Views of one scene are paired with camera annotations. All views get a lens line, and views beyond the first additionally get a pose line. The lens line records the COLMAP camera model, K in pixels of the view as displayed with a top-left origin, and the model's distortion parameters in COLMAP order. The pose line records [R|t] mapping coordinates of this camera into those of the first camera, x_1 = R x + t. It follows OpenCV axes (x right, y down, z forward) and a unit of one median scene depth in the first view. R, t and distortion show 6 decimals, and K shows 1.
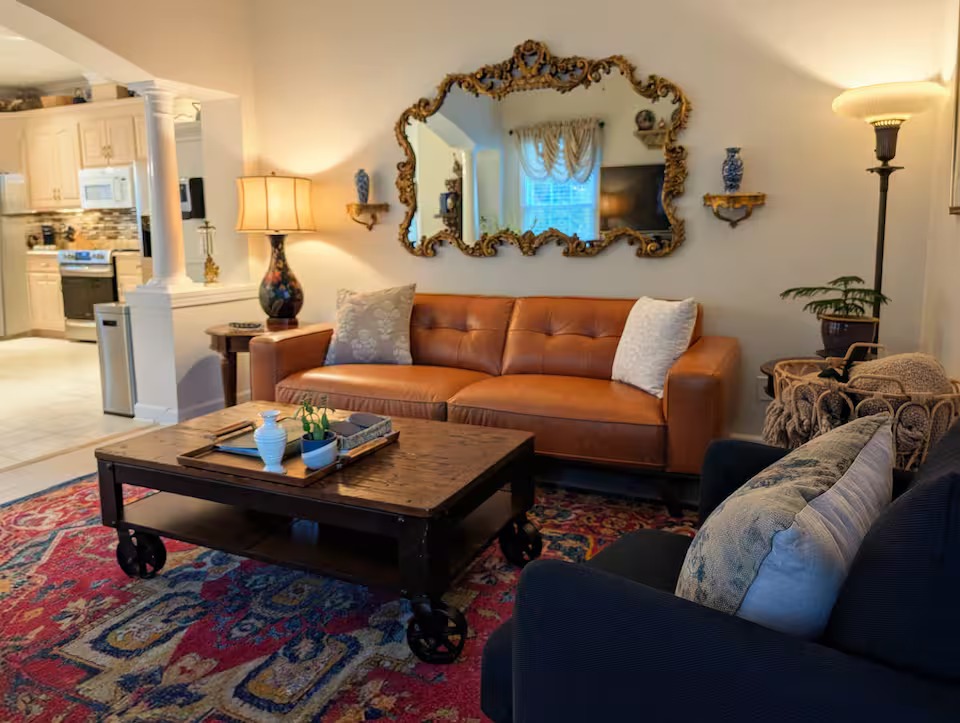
lens RADIAL K [[690.2, 0, 493.7], [0, 690.2, 327.3], [0, 0, 1]] dist [0.008064, -0.002628]
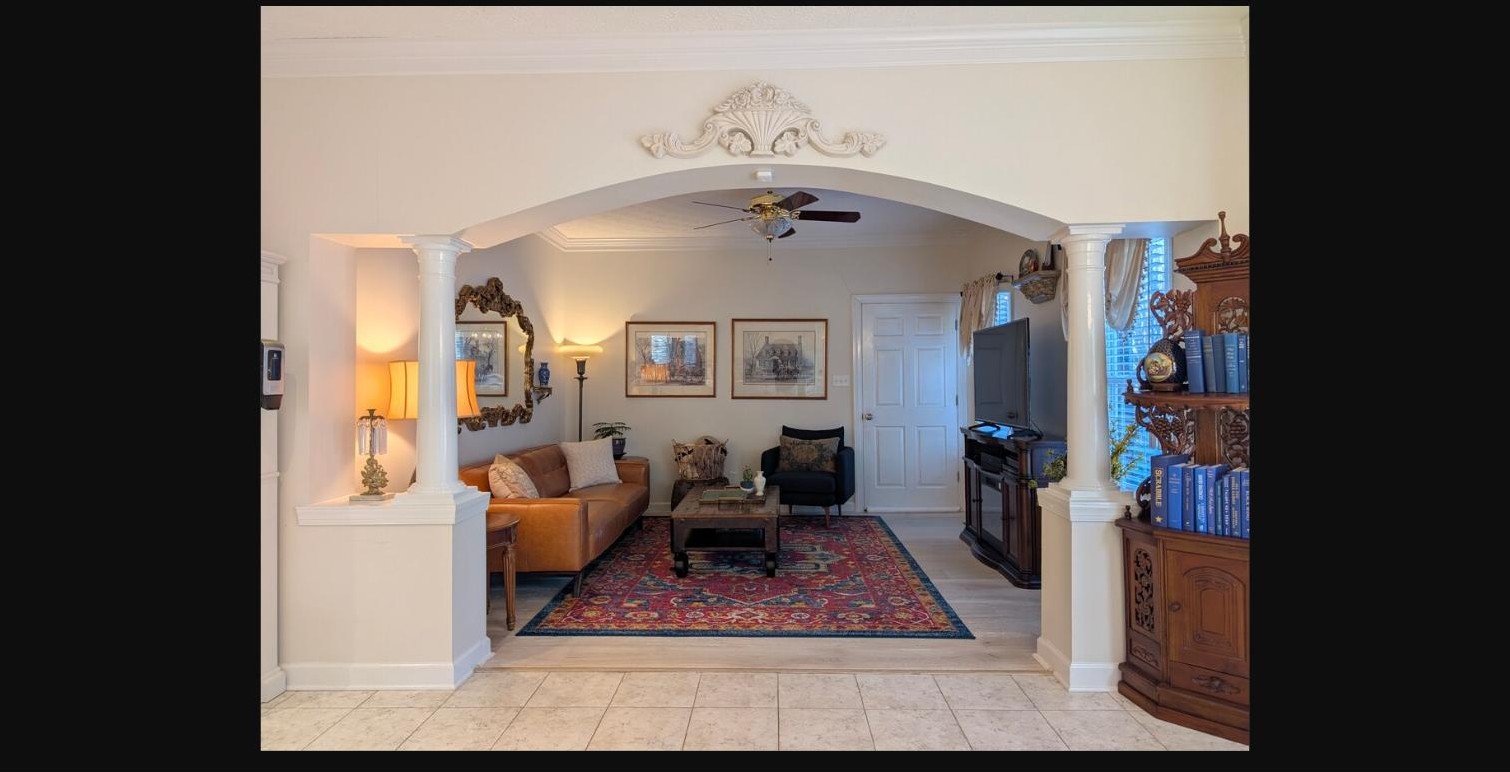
lens RADIAL K [[710.7, 0, 759.0], [0, 710.7, 380.4], [0, 0, 1]] dist [0.006029, -0.000068]
pose [[-0.384378, 0.015070, 0.923053, -1.577144], [0.139099, 0.989397, 0.041771, -0.196695], [-0.912636, 0.144451, -0.382398, 1.136273]]
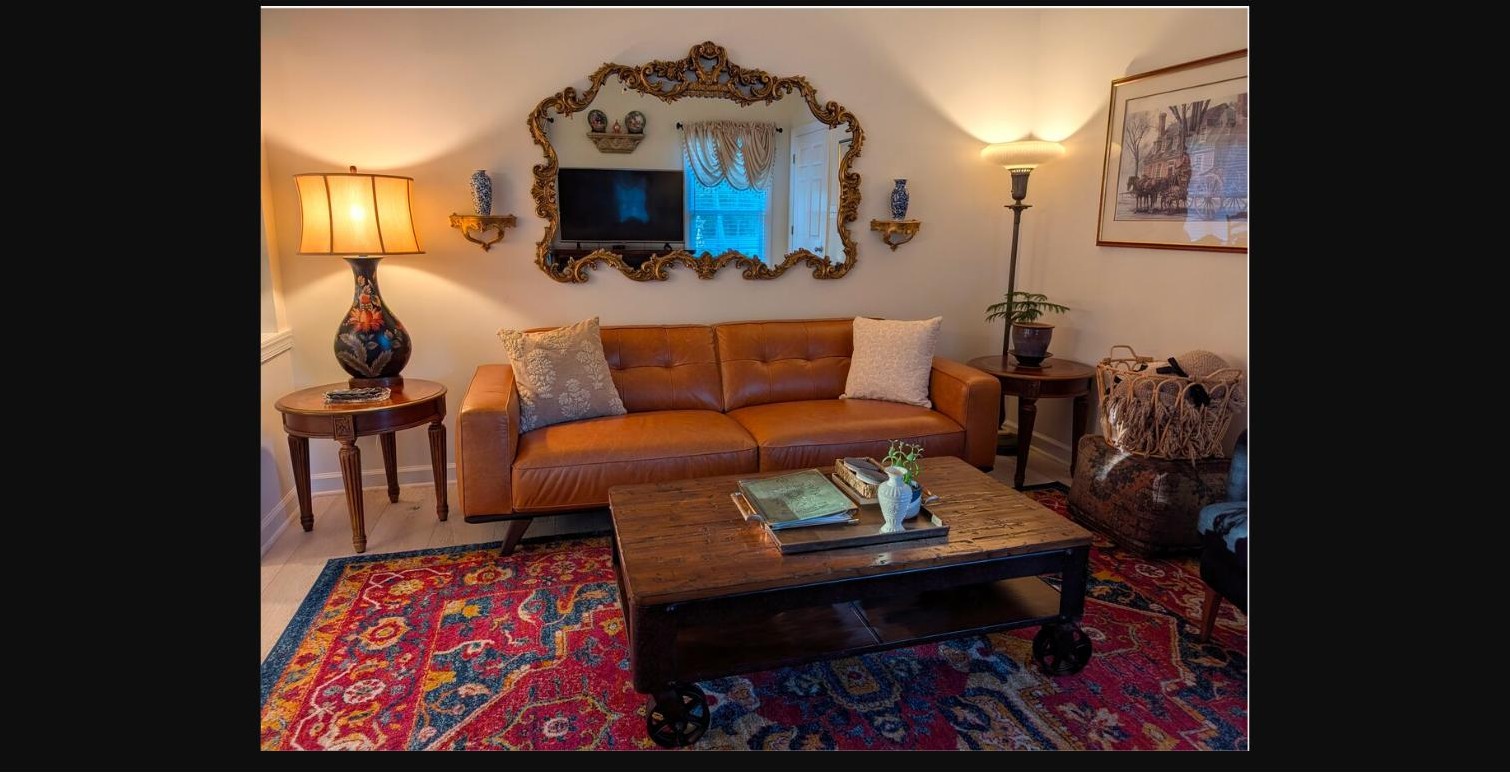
lens RADIAL K [[710.7, 0, 754.0], [0, 710.7, 382.1], [0, 0, 1]] dist [0.006029, -0.000068]
pose [[0.765018, -0.123938, 0.631970, -0.569999], [0.076878, 0.991865, 0.101455, -0.063378], [-0.639404, -0.029030, 0.768323, 0.236102]]
